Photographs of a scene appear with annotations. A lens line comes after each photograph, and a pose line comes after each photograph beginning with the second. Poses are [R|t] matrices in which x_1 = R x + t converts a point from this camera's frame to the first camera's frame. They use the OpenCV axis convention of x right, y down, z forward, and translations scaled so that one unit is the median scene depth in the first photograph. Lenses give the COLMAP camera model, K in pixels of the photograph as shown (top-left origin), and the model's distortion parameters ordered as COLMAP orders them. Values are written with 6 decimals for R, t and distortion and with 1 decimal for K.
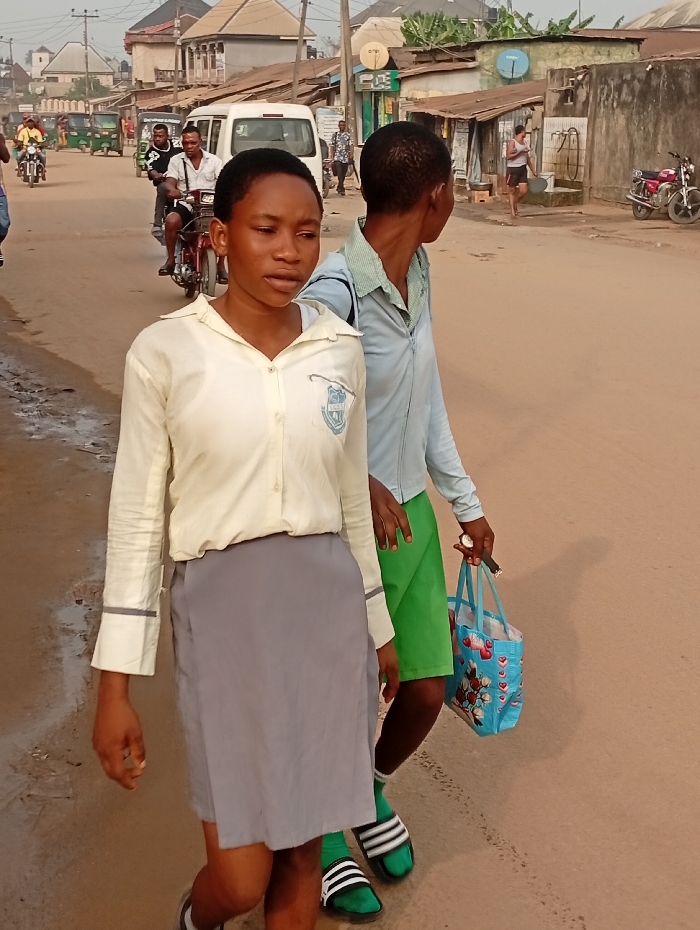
lens RADIAL K [[1488.0, 0, 282.4], [0, 1488.0, 448.8], [0, 0, 1]] dist [0.084423, -0.128490]
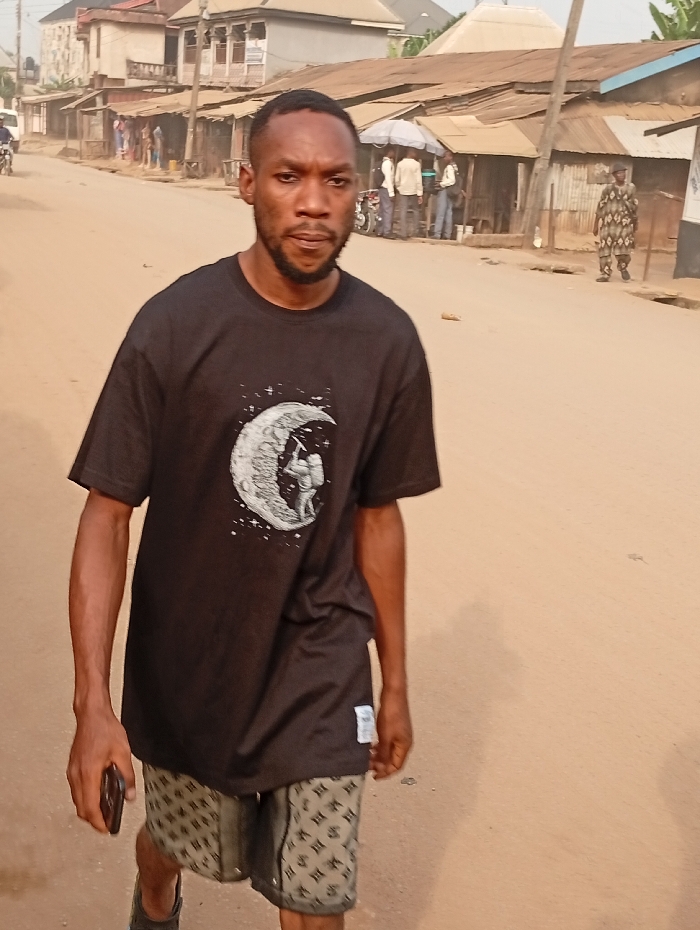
lens RADIAL K [[1465.5, 0, 289.2], [0, 1465.5, 465.5], [0, 0, 1]] dist [0.210660, -0.529079]
pose [[0.994166, 0.049272, 0.095947, -0.066848], [-0.049278, 0.998782, -0.002311, -0.063221], [-0.095944, -0.002431, 0.995384, 0.287882]]
